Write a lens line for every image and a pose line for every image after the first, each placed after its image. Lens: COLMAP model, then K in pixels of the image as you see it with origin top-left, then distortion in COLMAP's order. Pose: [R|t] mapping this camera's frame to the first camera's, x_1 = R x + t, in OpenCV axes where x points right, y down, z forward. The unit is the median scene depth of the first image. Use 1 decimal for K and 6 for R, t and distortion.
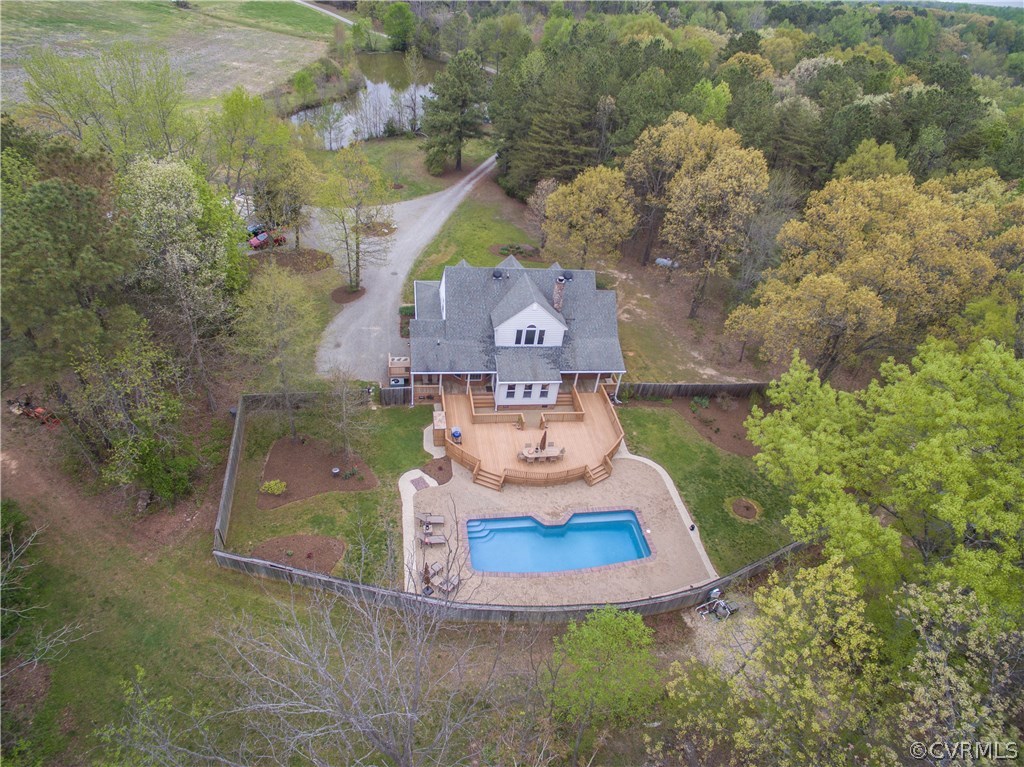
lens RADIAL K [[603.3, 0, 512.0], [0, 603.3, 383.5], [0, 0, 1]] dist [-0.143442, 0.104981]
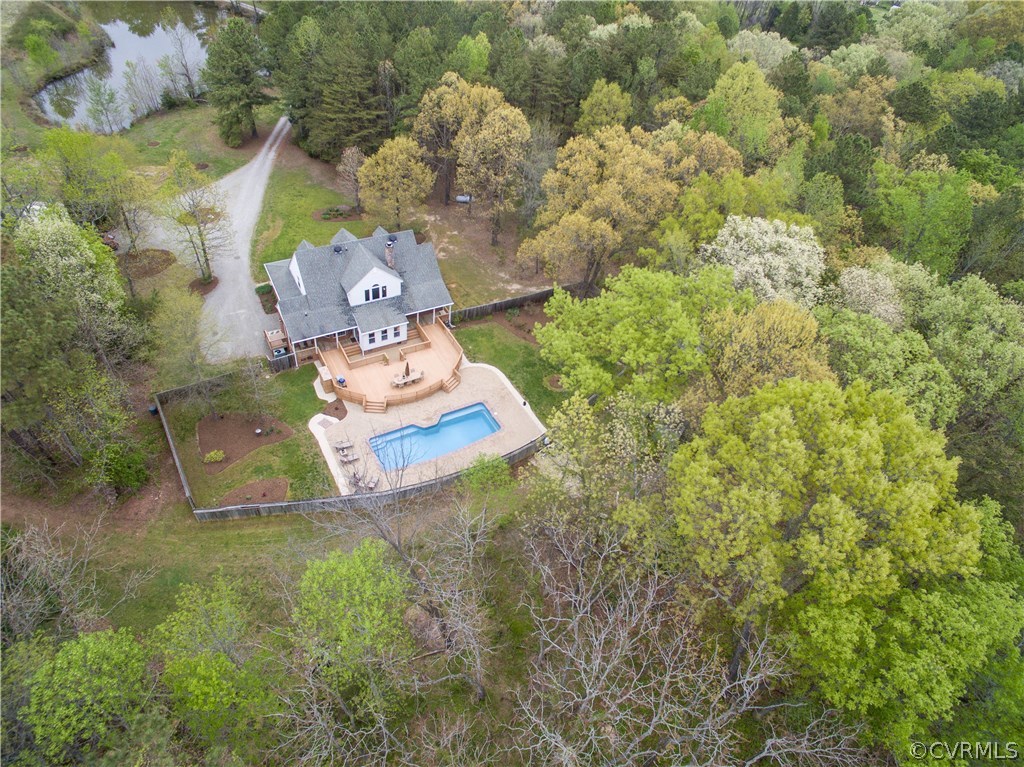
lens RADIAL K [[603.3, 0, 512.0], [0, 603.3, 383.5], [0, 0, 1]] dist [-0.143442, 0.104981]
pose [[0.936215, -0.247060, 0.249926, -0.061844], [0.208723, 0.963060, 0.170149, -0.046871], [-0.282731, -0.107131, 0.953198, -0.305419]]
